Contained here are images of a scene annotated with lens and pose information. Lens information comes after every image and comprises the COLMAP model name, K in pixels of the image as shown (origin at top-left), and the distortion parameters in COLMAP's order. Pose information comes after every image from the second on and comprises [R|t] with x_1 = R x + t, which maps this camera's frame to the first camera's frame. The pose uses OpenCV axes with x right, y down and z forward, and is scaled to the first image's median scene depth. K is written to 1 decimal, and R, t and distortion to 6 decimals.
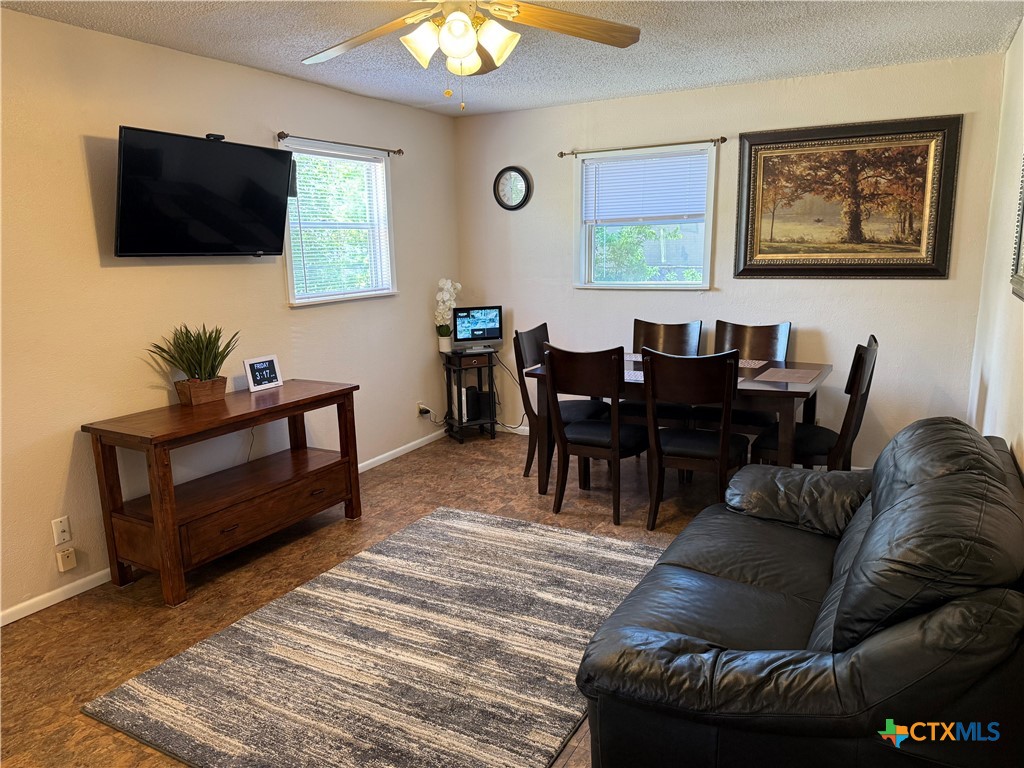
lens RADIAL K [[715.5, 0, 515.8], [0, 715.5, 385.7], [0, 0, 1]] dist [0.118901, -0.197598]
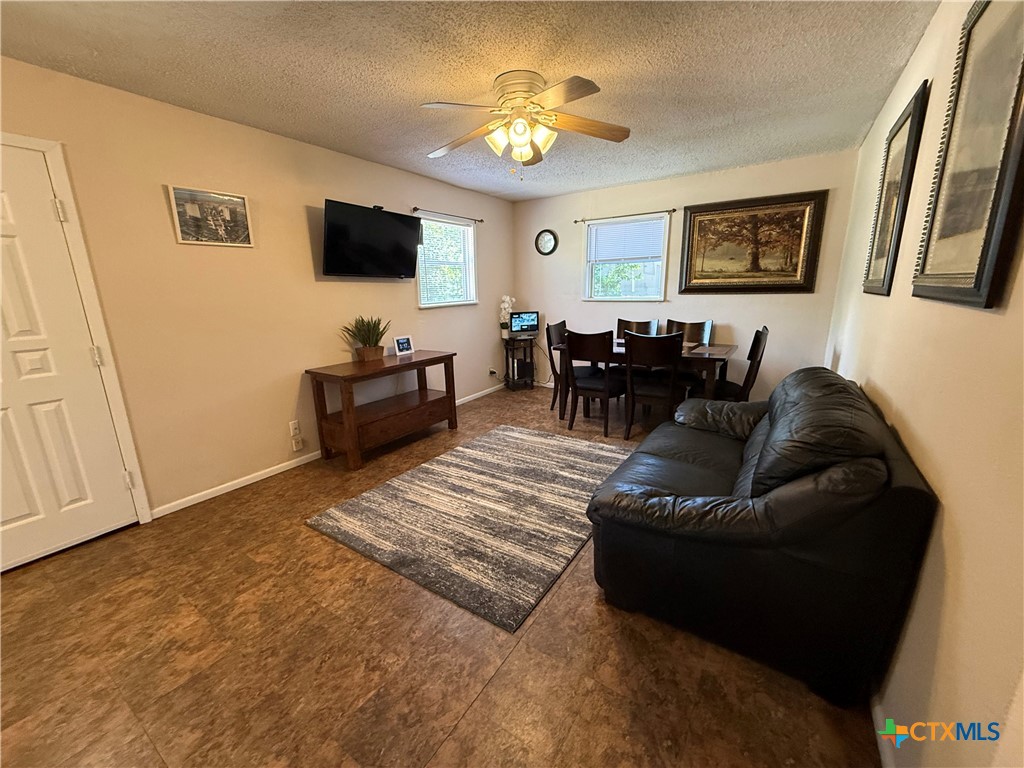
lens RADIAL K [[408.8, 0, 511.6], [0, 408.8, 382.7], [0, 0, 1]] dist [0.001417, -0.000626]
pose [[0.997020, 0.017744, -0.075079, -0.011349], [-0.015154, 0.999275, 0.034929, 0.036376], [0.075645, -0.033687, 0.996566, 0.028145]]
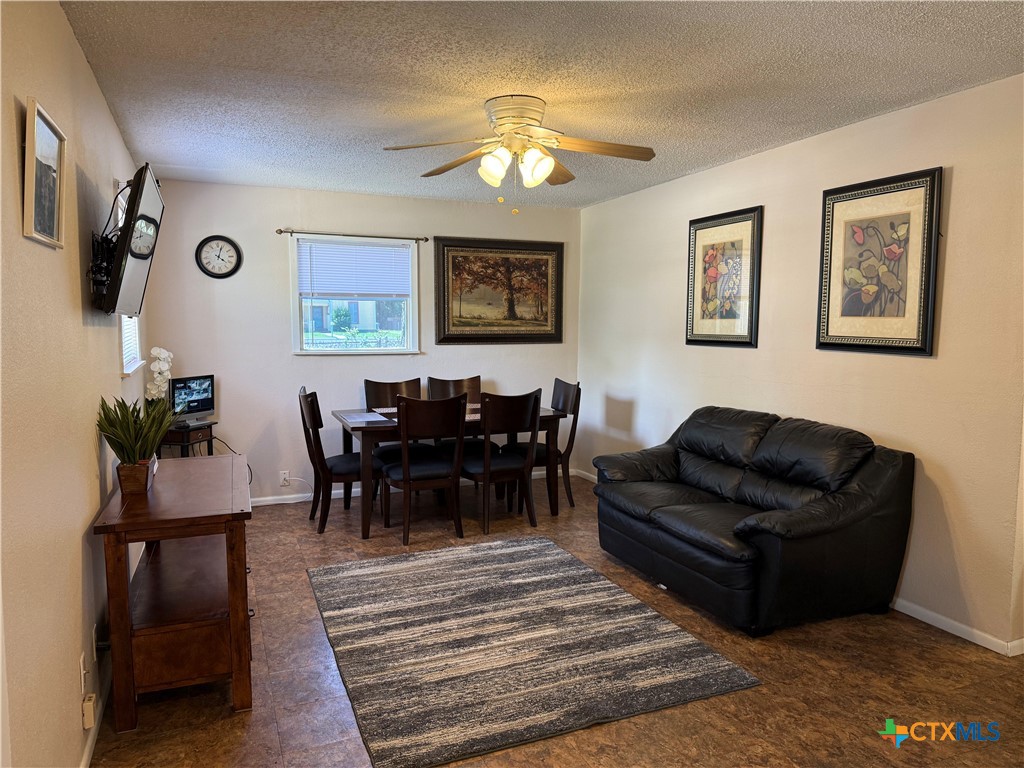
lens RADIAL K [[715.5, 0, 515.8], [0, 715.5, 385.7], [0, 0, 1]] dist [0.118901, -0.197598]
pose [[0.619764, -0.051087, 0.783123, -0.777699], [0.138427, 0.989349, -0.045011, 0.002839], [-0.772483, 0.136301, 0.620235, 0.130872]]
